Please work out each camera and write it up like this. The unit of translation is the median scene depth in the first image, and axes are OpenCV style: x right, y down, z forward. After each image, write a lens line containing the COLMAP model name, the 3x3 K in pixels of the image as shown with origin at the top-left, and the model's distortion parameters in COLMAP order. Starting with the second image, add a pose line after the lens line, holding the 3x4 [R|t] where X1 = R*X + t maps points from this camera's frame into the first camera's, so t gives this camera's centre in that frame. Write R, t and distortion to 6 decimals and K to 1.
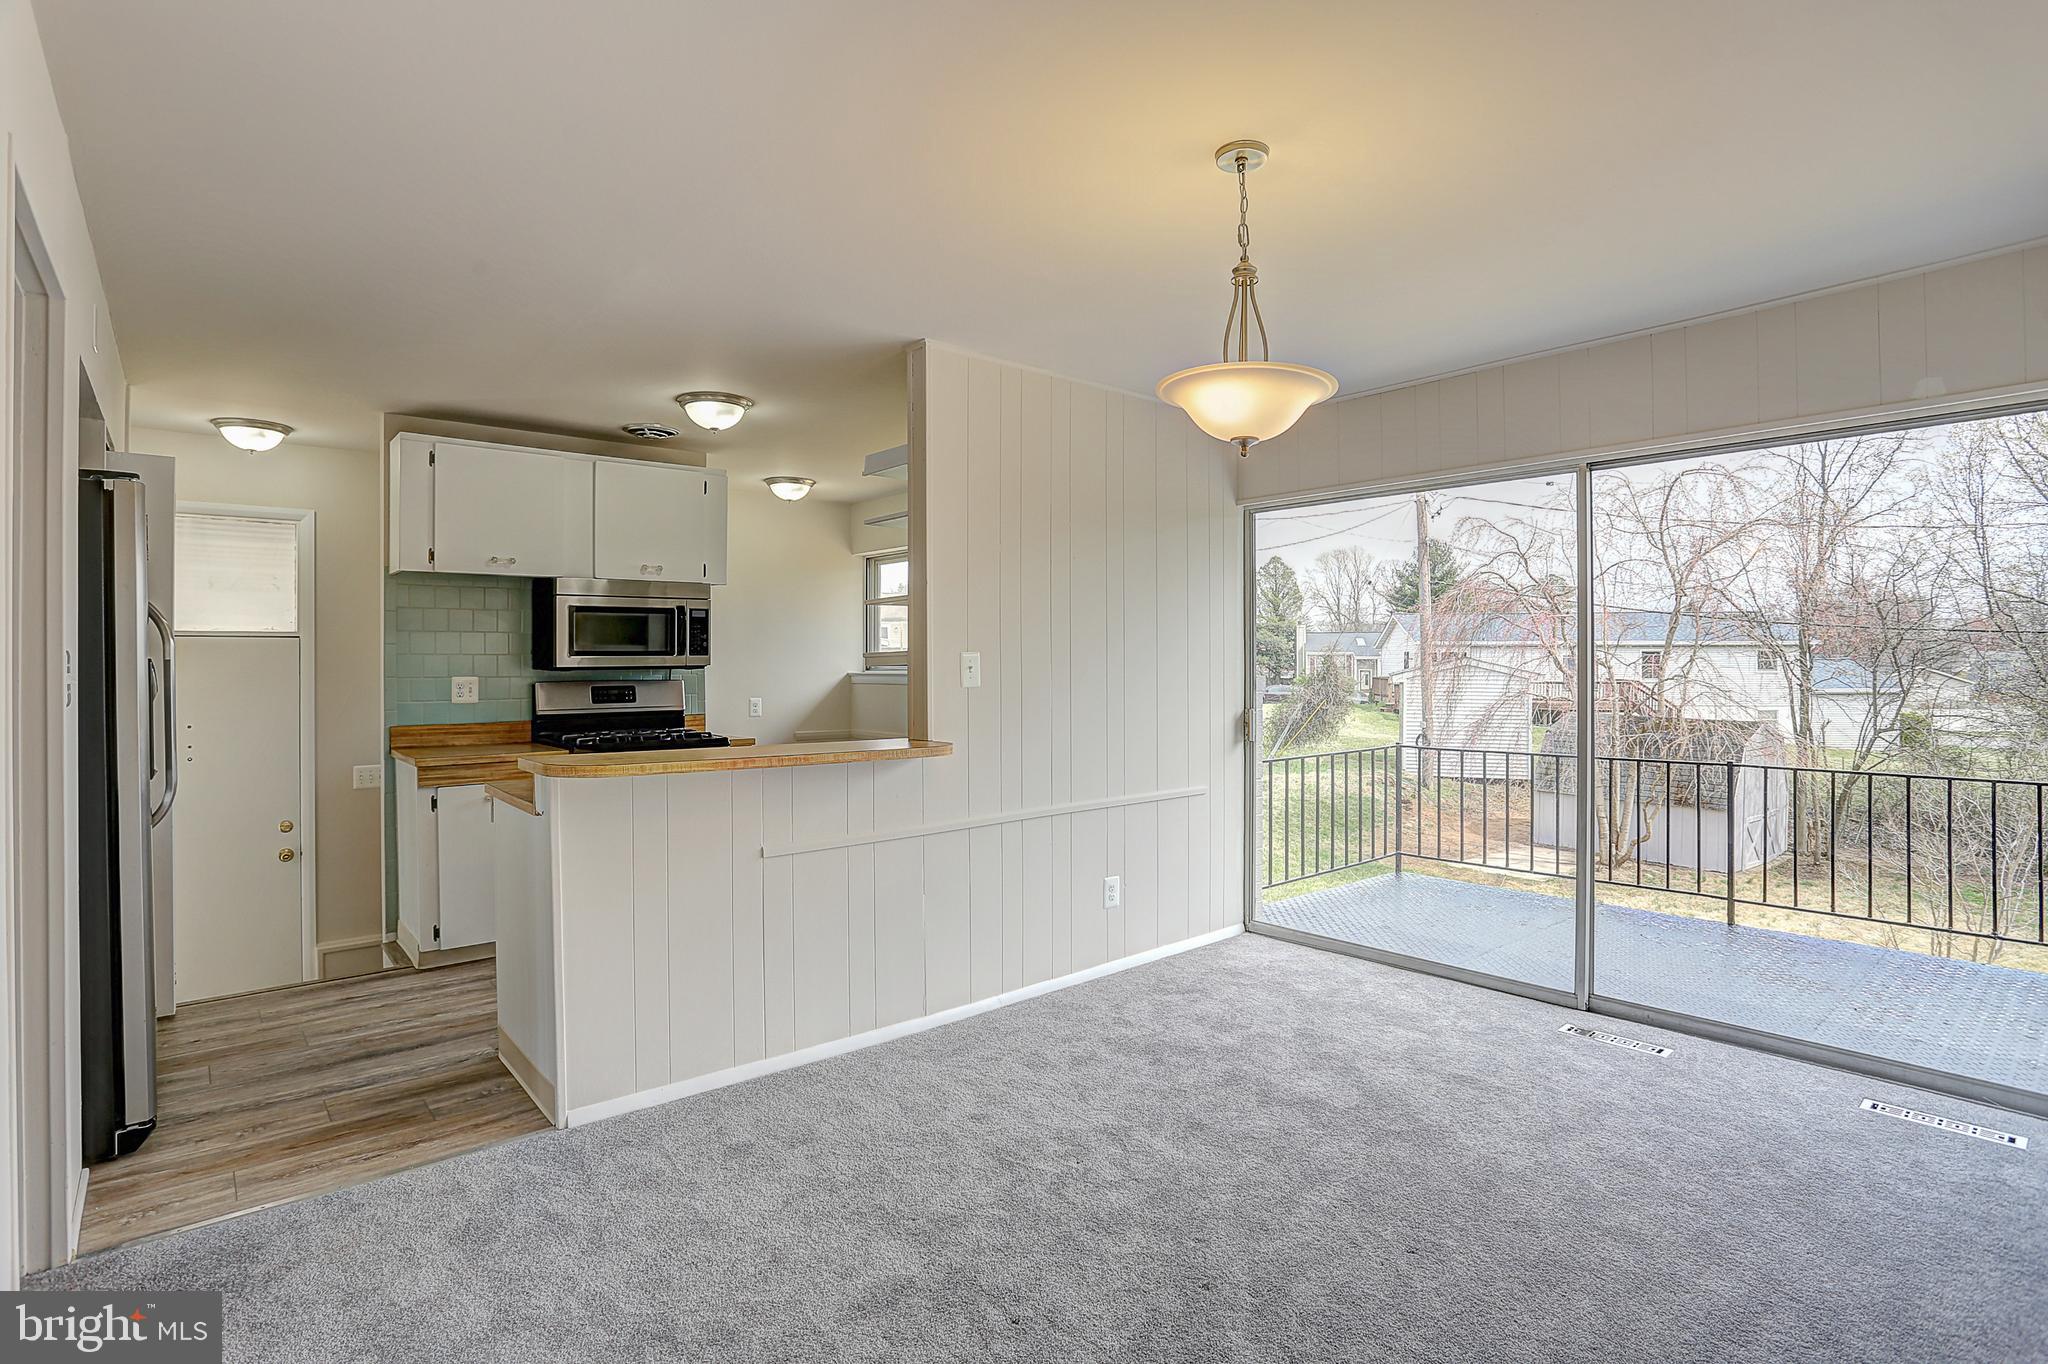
lens RADIAL K [[1020.8, 0, 1017.5], [0, 1020.8, 665.8], [0, 0, 1]] dist [-0.058600, 0.030190]
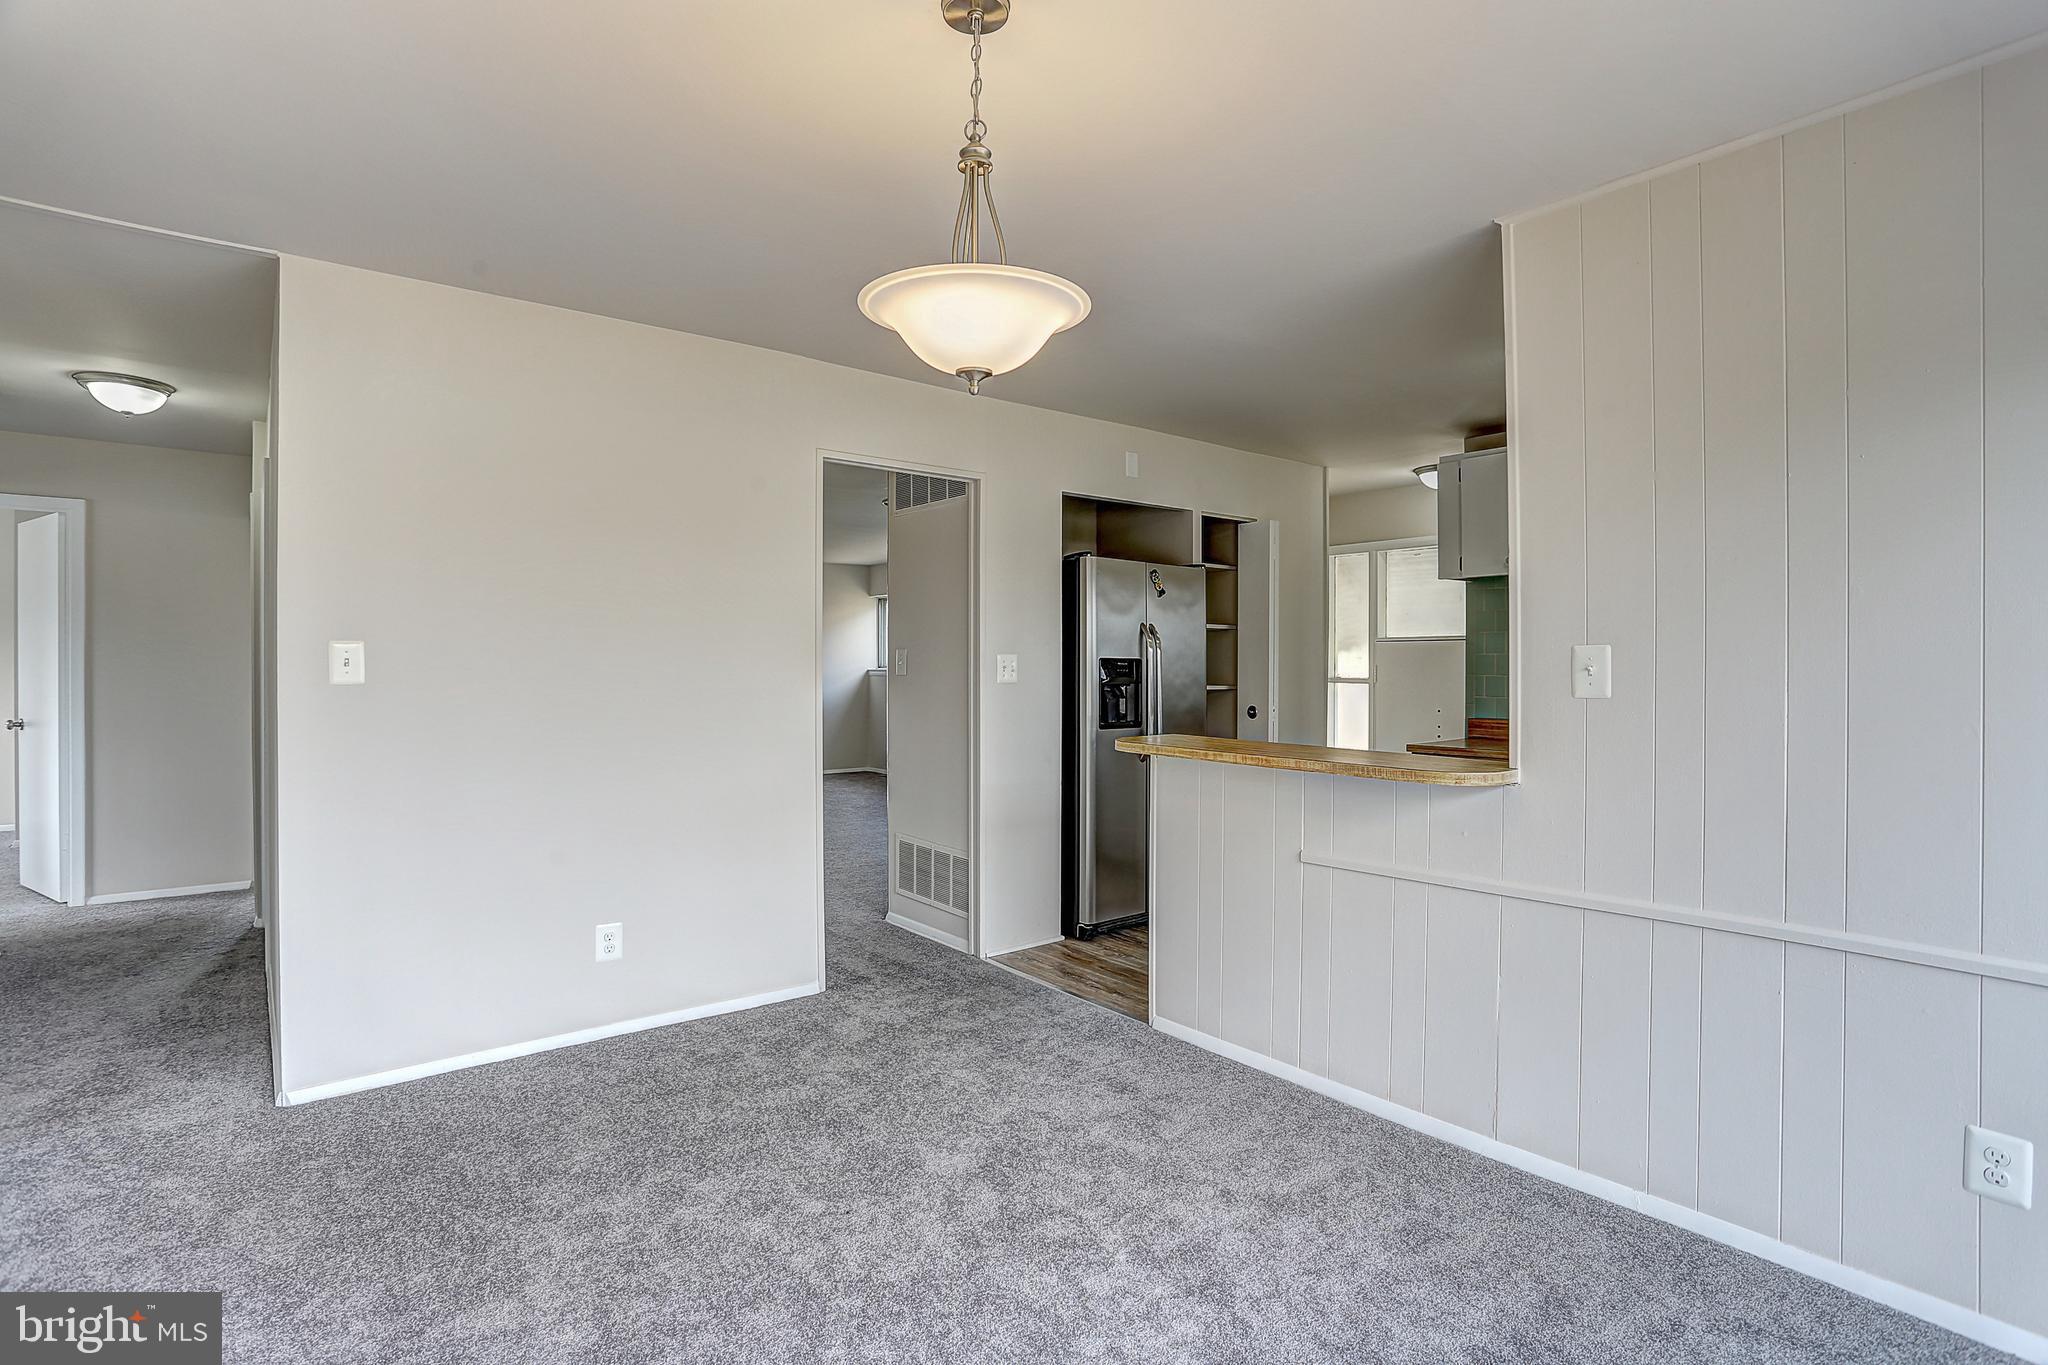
lens RADIAL K [[1020.8, 0, 1017.5], [0, 1020.8, 666.3], [0, 0, 1]] dist [-0.058600, 0.030190]
pose [[-0.034474, 0.006873, -0.999382, 0.486311], [-0.005640, 0.999959, 0.007071, -0.001696], [0.999390, 0.005880, -0.034434, 0.508809]]
